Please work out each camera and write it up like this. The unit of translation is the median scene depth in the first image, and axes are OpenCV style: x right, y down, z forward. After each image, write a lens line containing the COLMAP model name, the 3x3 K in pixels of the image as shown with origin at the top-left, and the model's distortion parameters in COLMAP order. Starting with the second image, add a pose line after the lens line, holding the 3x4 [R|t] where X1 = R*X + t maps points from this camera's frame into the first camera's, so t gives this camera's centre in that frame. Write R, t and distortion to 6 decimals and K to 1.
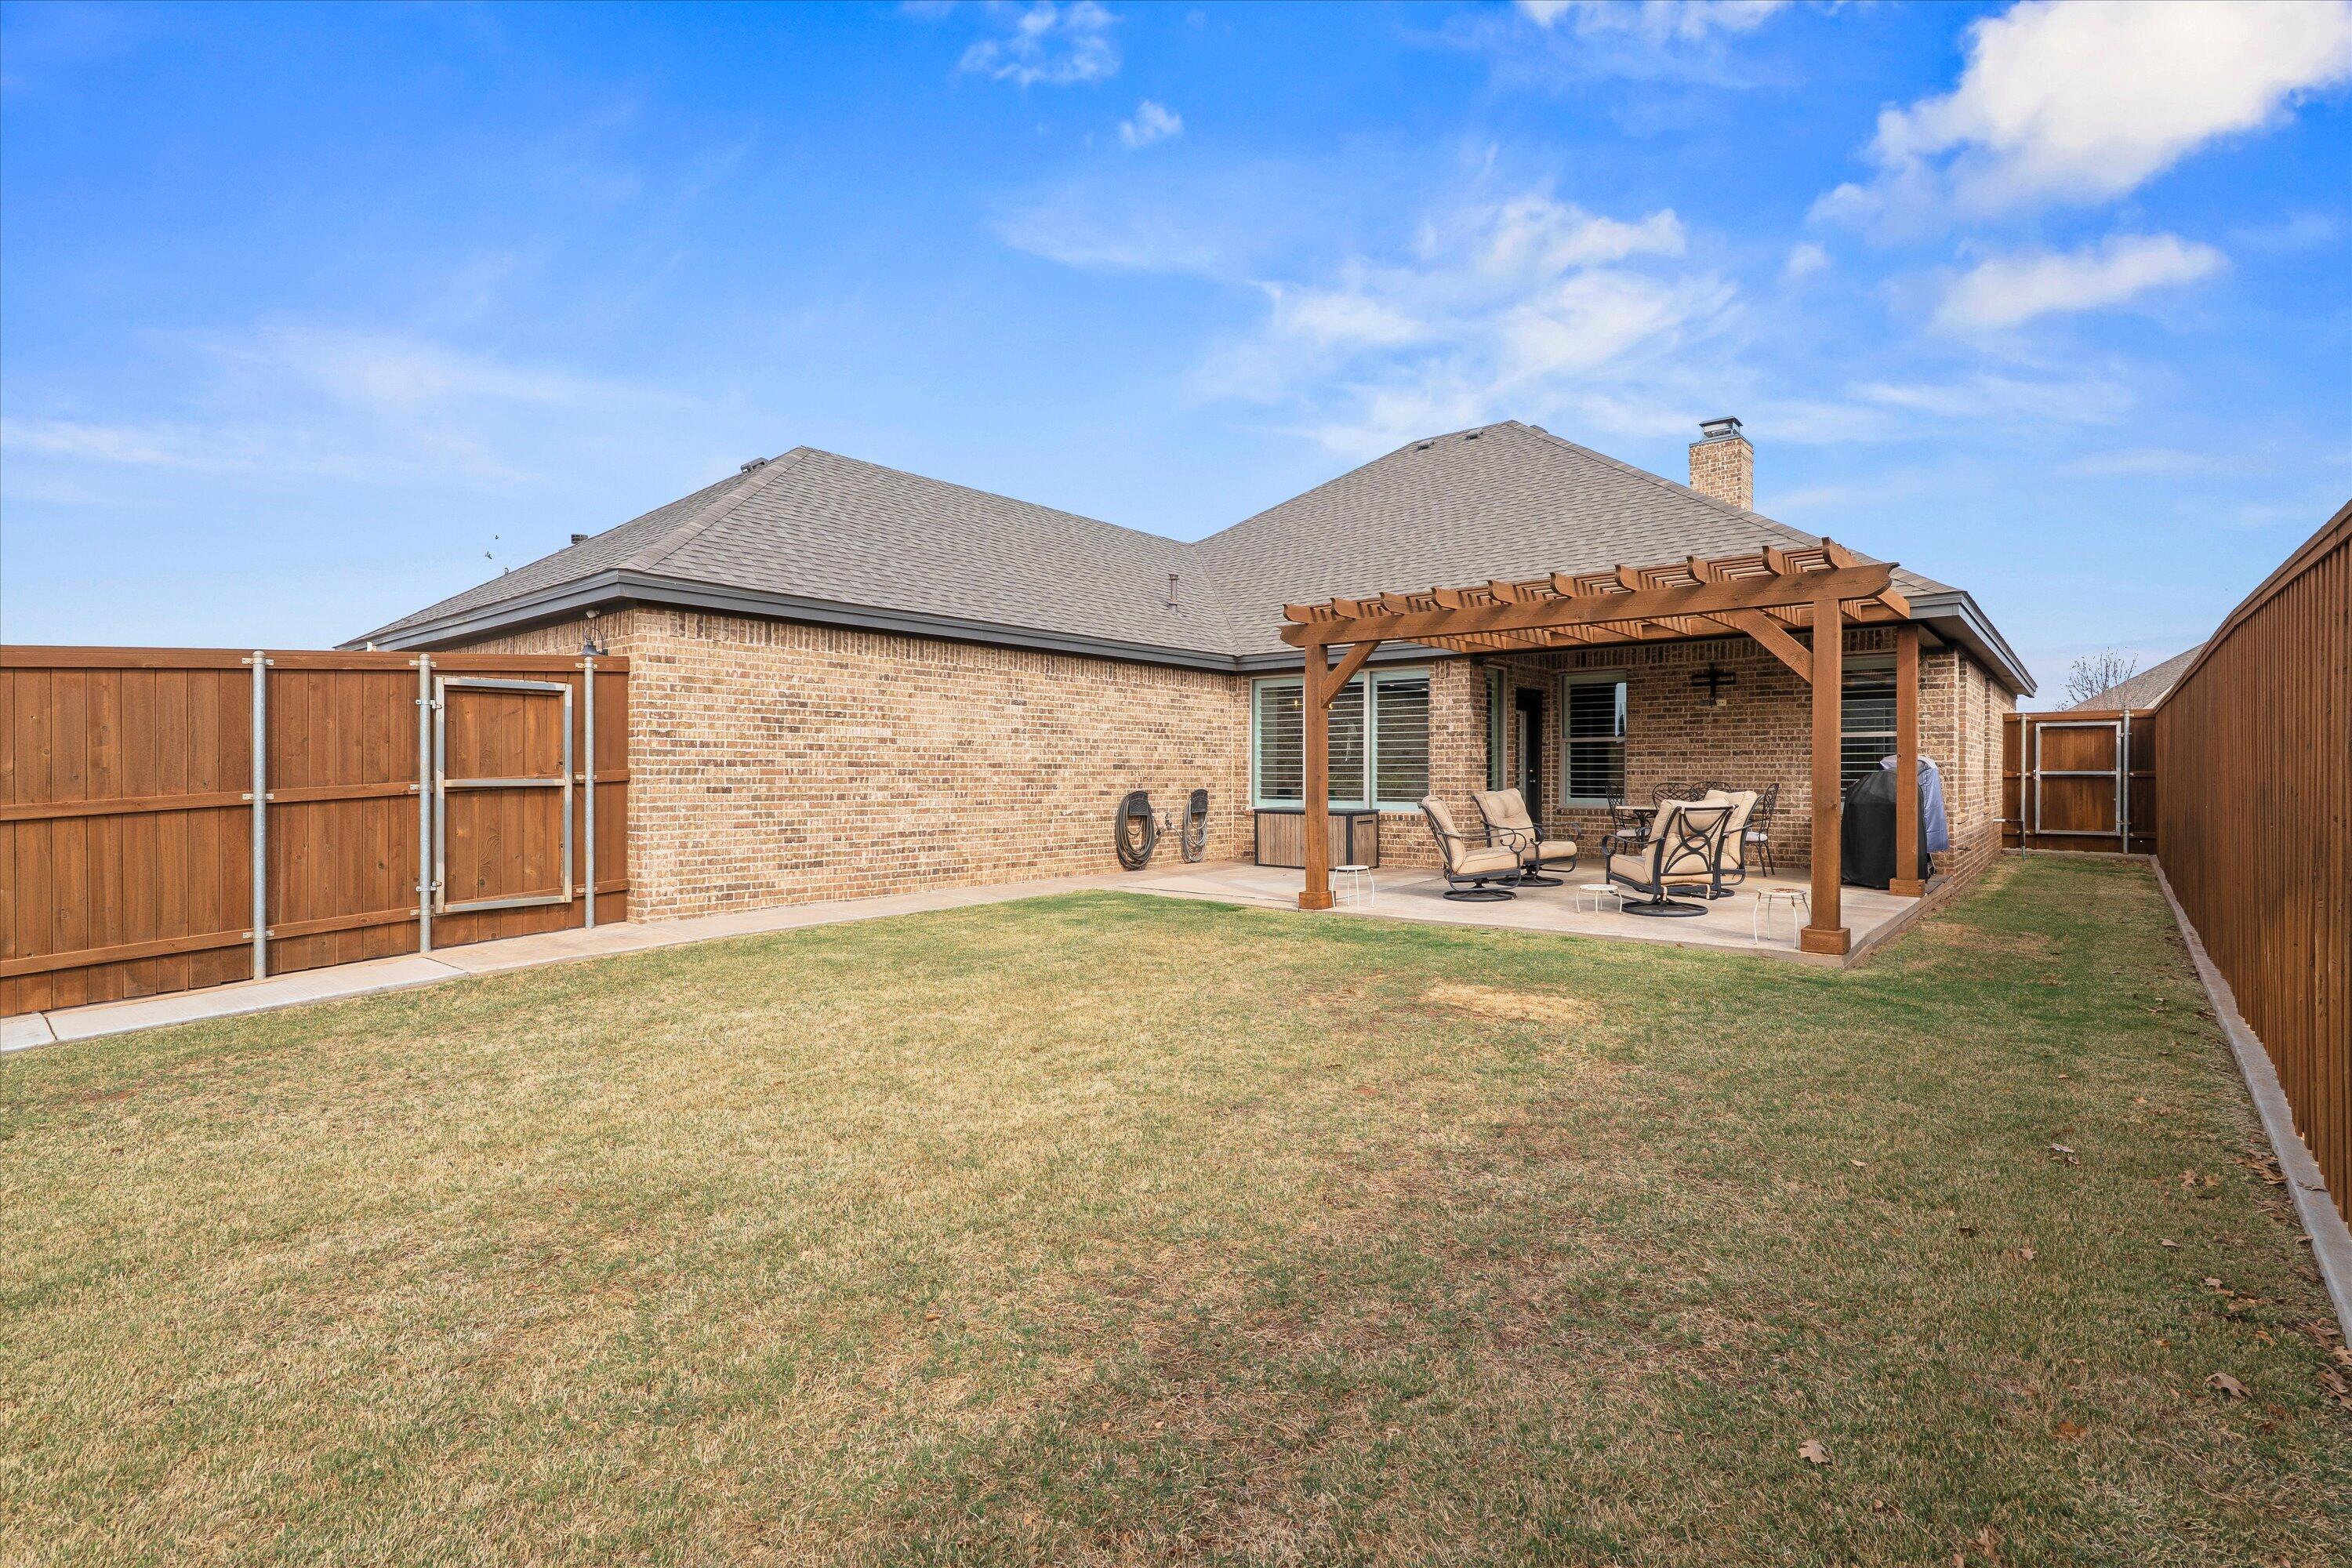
lens RADIAL K [[1071.6, 0, 1187.2], [0, 1071.6, 773.2], [0, 0, 1]] dist [0.001755, 0.000673]
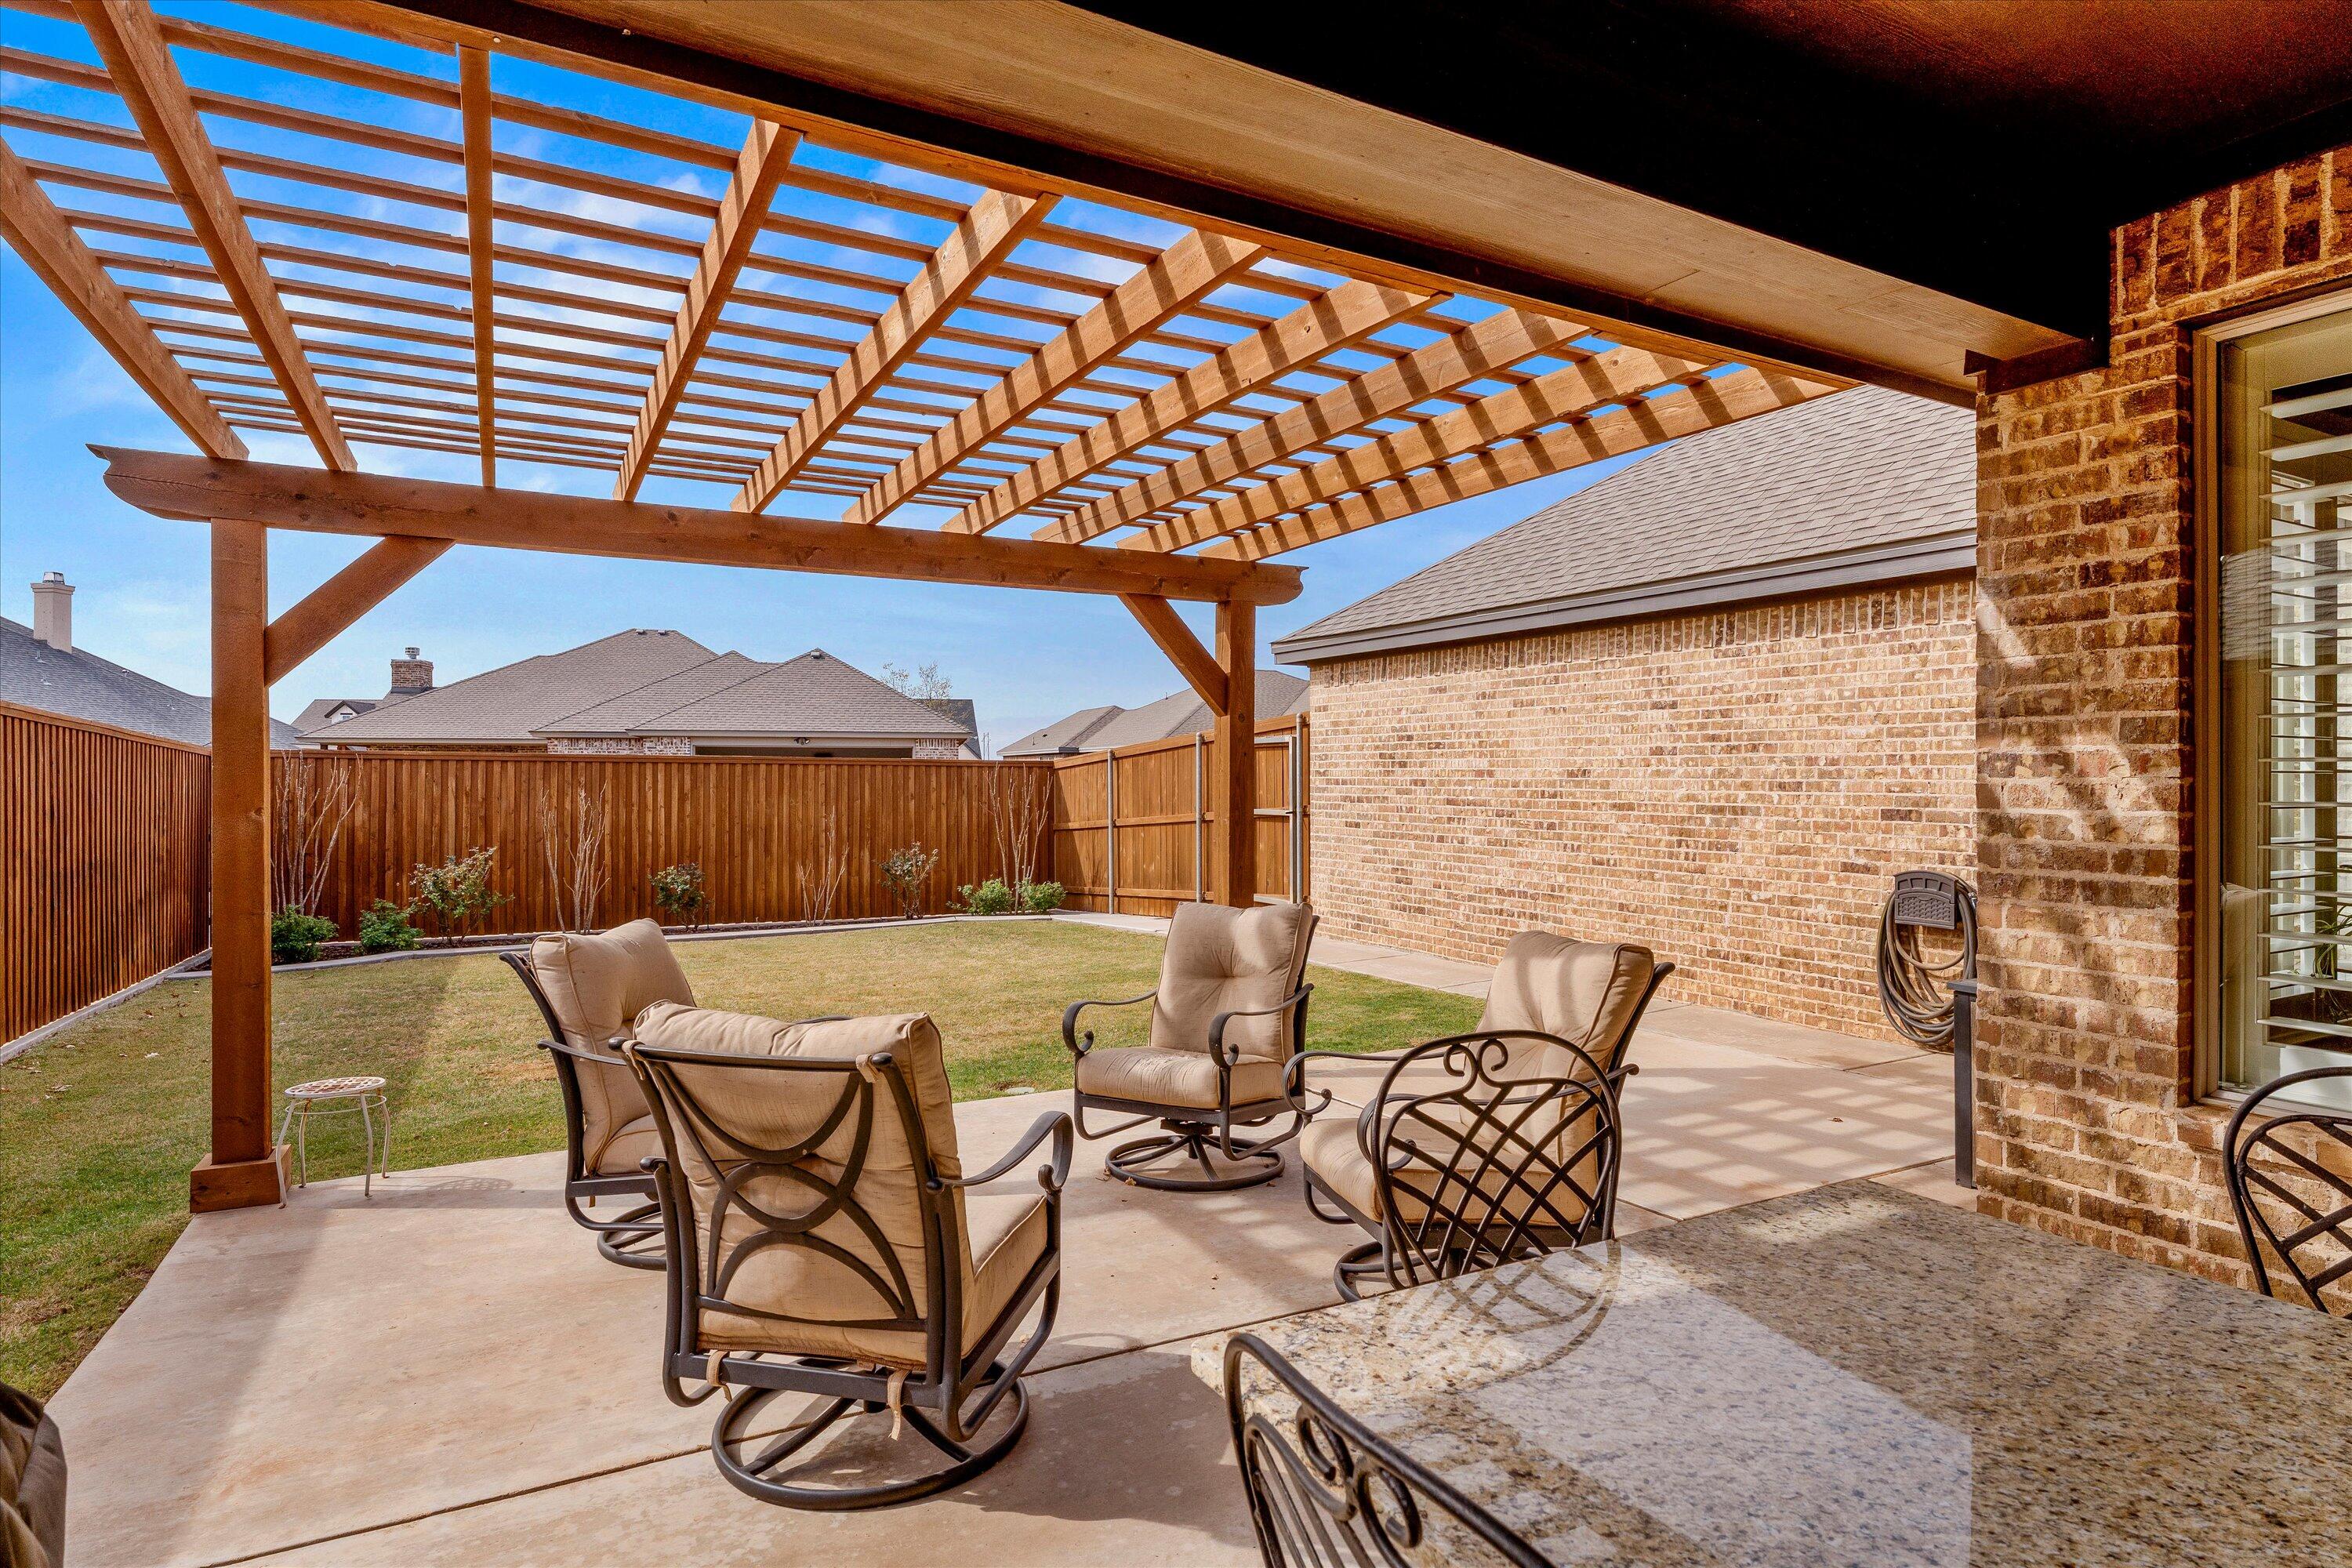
lens RADIAL K [[1235.4, 0, 1175.5], [0, 1235.4, 777.0], [0, 0, 1]] dist [0.006315, 0.000545]
pose [[-0.357846, -0.001186, -0.933780, 0.594215], [-0.001419, 0.999999, -0.000726, -0.023408], [0.933779, 0.001066, -0.357847, 0.979535]]
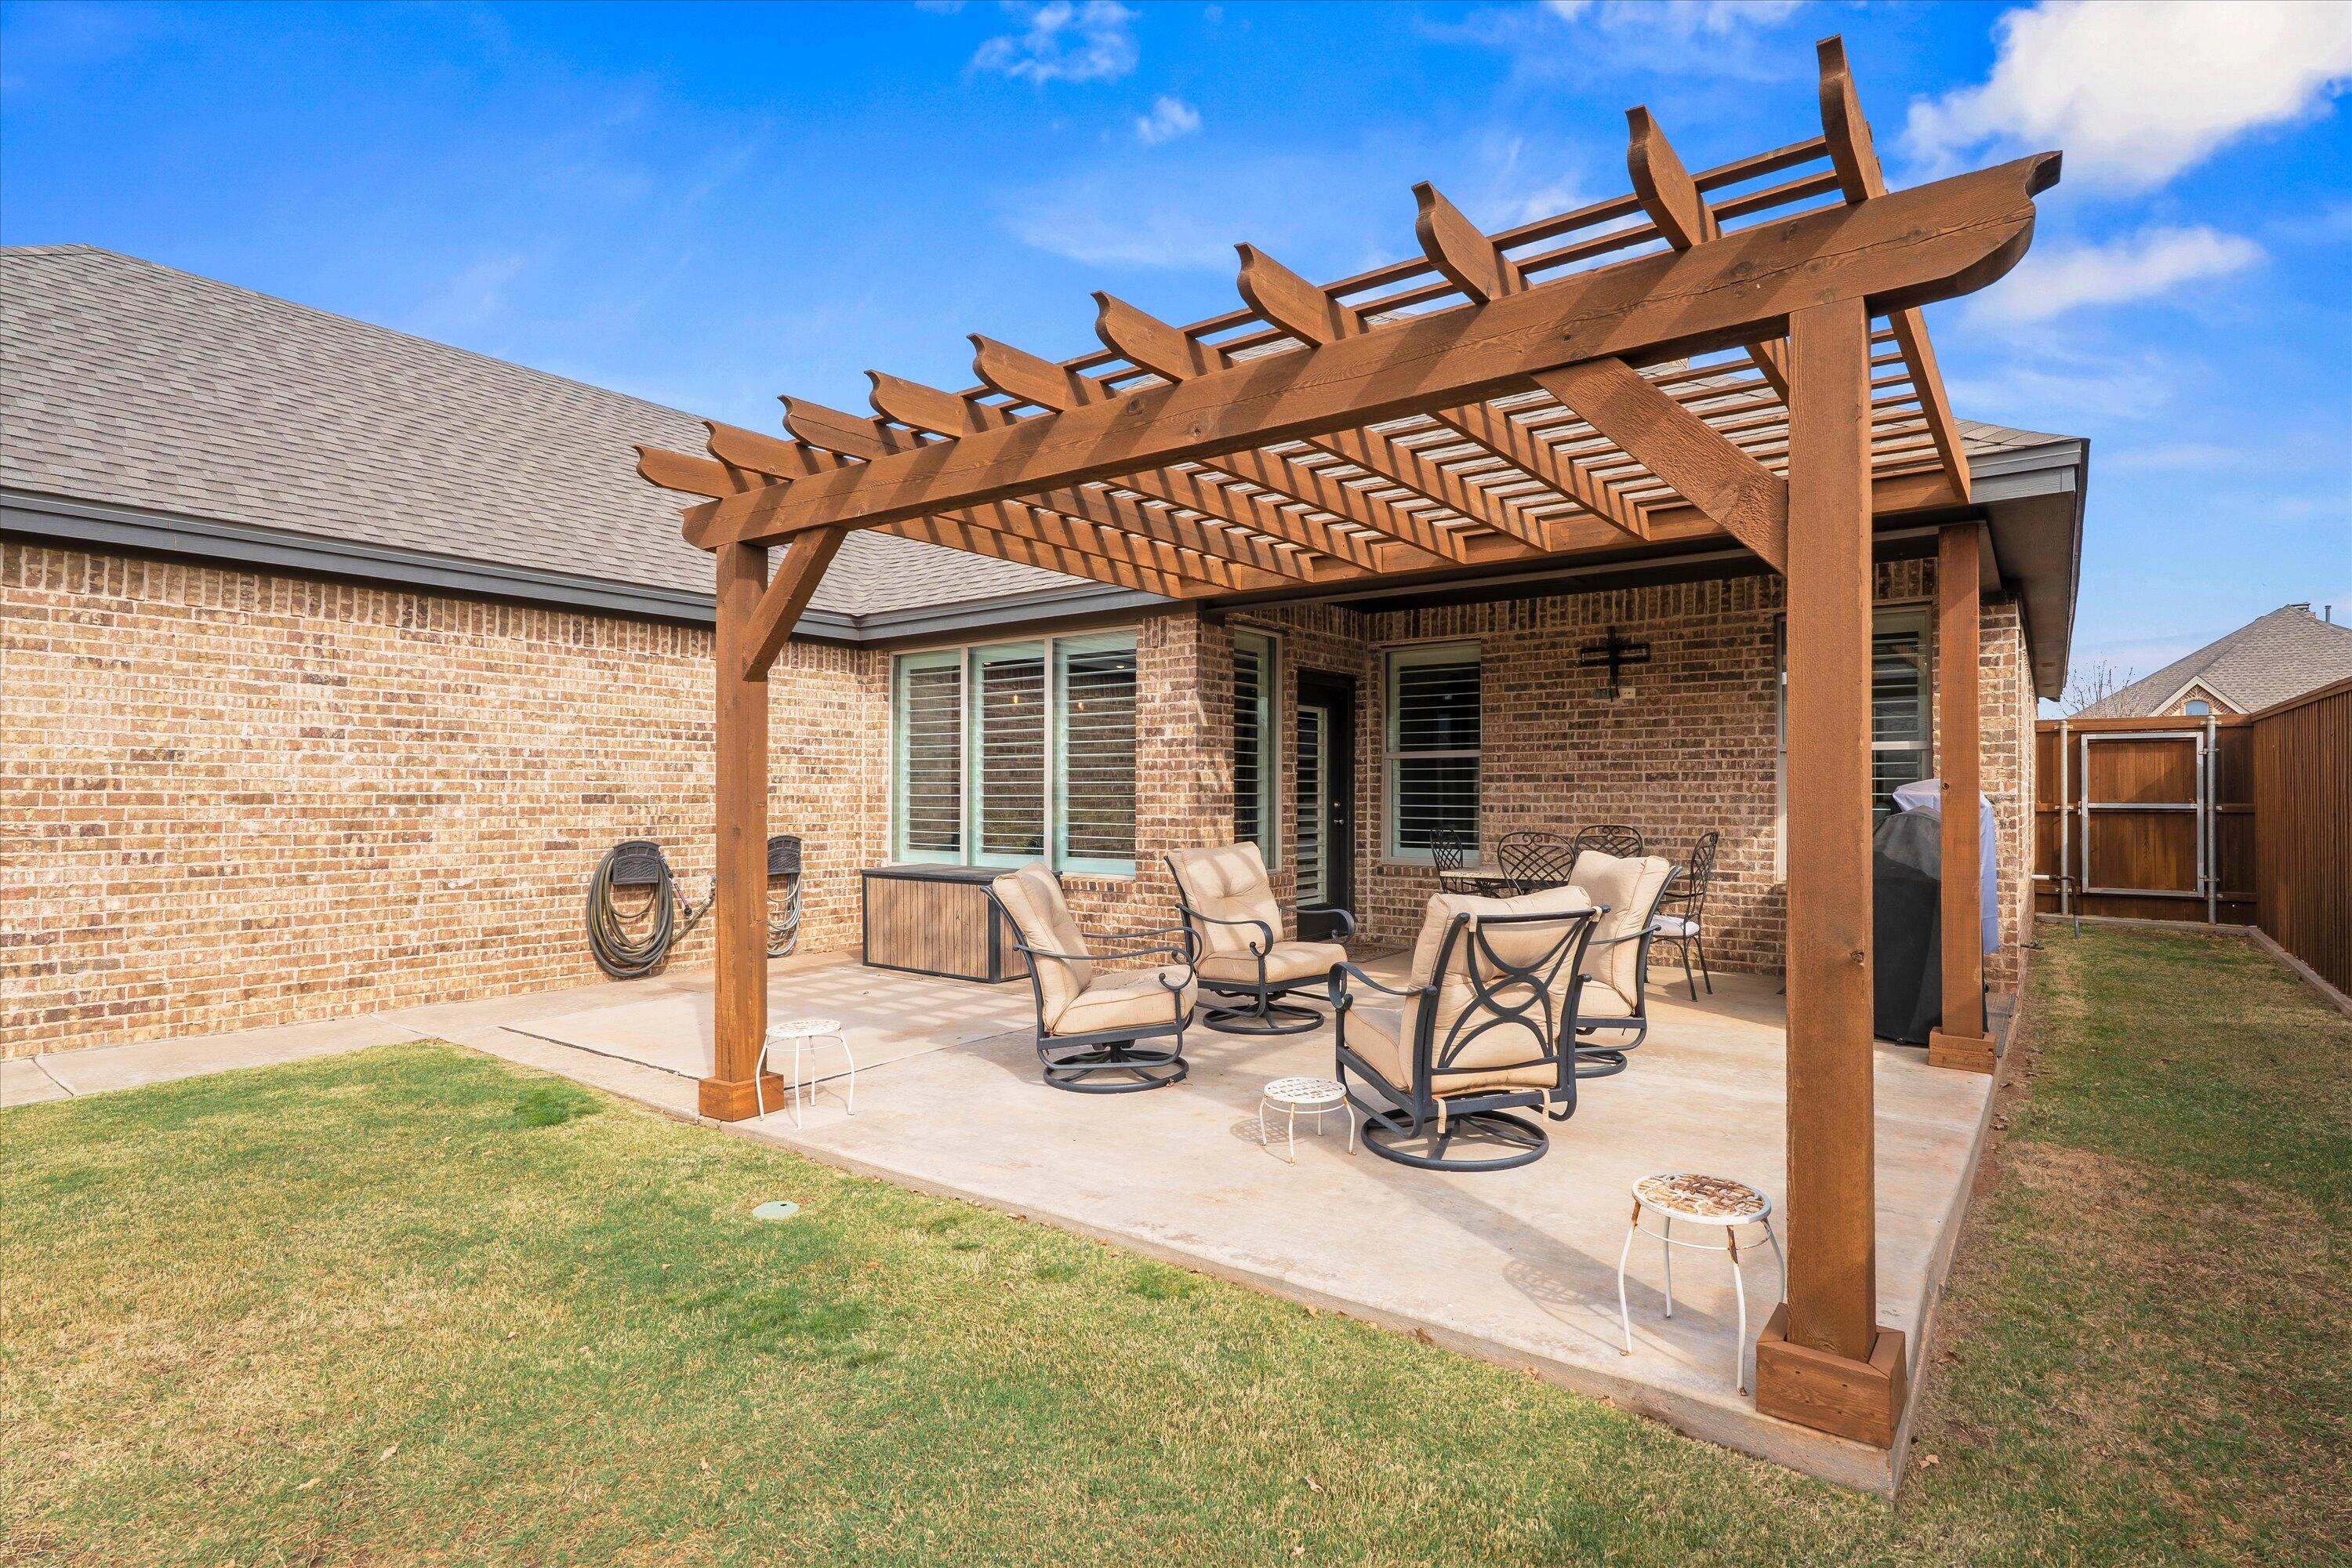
lens RADIAL K [[1154.1, 0, 1183.7], [0, 1154.1, 781.9], [0, 0, 1]] dist [-0.001089, 0.000238]
pose [[0.998246, 0.001863, 0.059170, 0.230106], [-0.001227, 0.999941, -0.010777, -0.009616], [-0.059187, 0.010685, 0.998190, 0.401583]]
